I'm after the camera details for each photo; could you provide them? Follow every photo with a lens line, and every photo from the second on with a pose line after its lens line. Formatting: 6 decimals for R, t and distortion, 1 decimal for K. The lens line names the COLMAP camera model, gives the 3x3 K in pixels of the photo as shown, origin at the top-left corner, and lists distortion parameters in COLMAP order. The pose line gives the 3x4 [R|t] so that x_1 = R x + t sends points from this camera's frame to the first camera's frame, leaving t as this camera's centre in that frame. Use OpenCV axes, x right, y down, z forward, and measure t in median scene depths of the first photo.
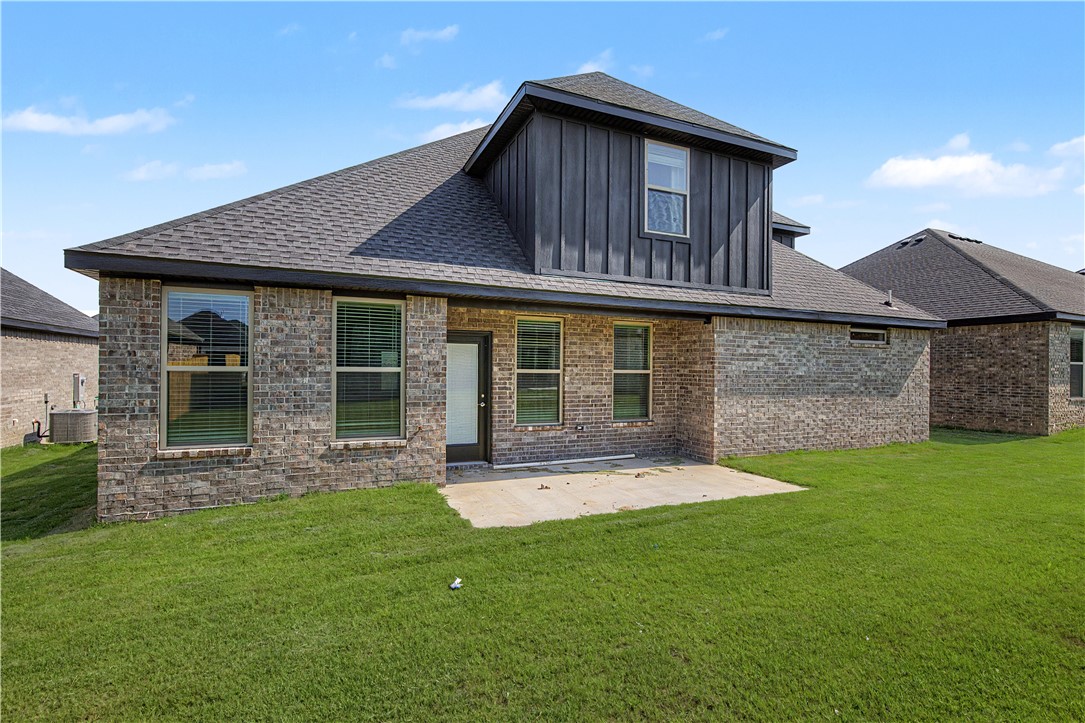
lens RADIAL K [[530.6, 0, 542.5], [0, 530.6, 365.4], [0, 0, 1]] dist [-0.003000, -0.000598]
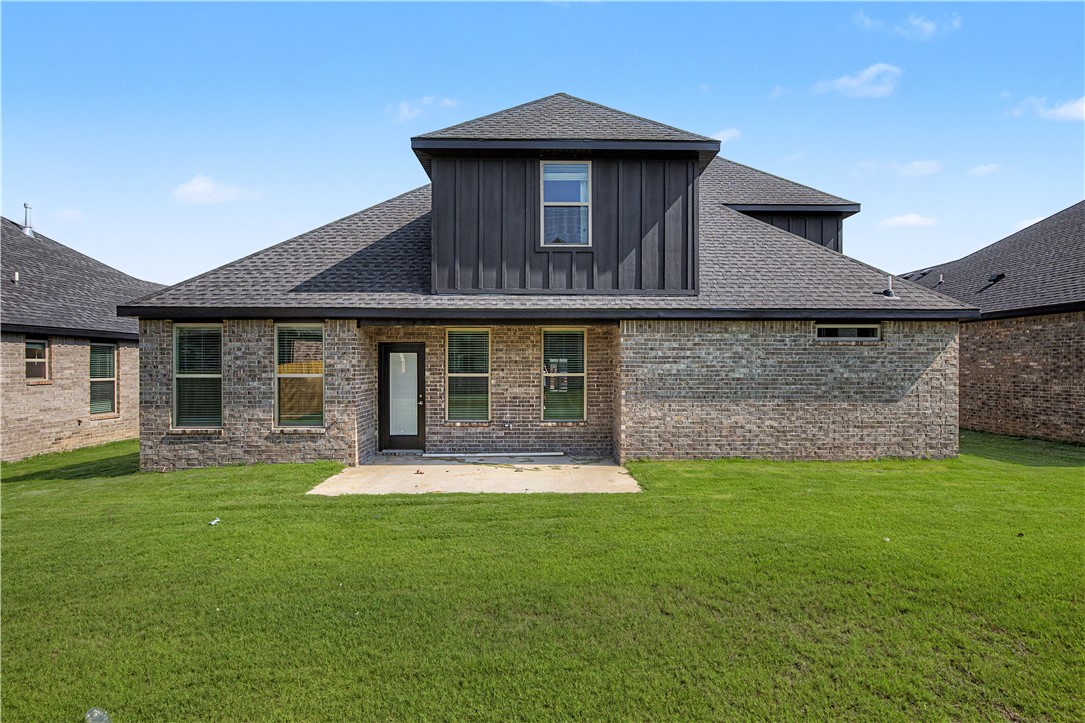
lens RADIAL K [[537.3, 0, 543.6], [0, 537.3, 363.7], [0, 0, 1]] dist [-0.010313, 0.000594]
pose [[0.916781, -0.012084, -0.399208, 0.625716], [0.012391, 0.999922, -0.001810, -0.010020], [0.399199, -0.003287, 0.916859, -0.006204]]
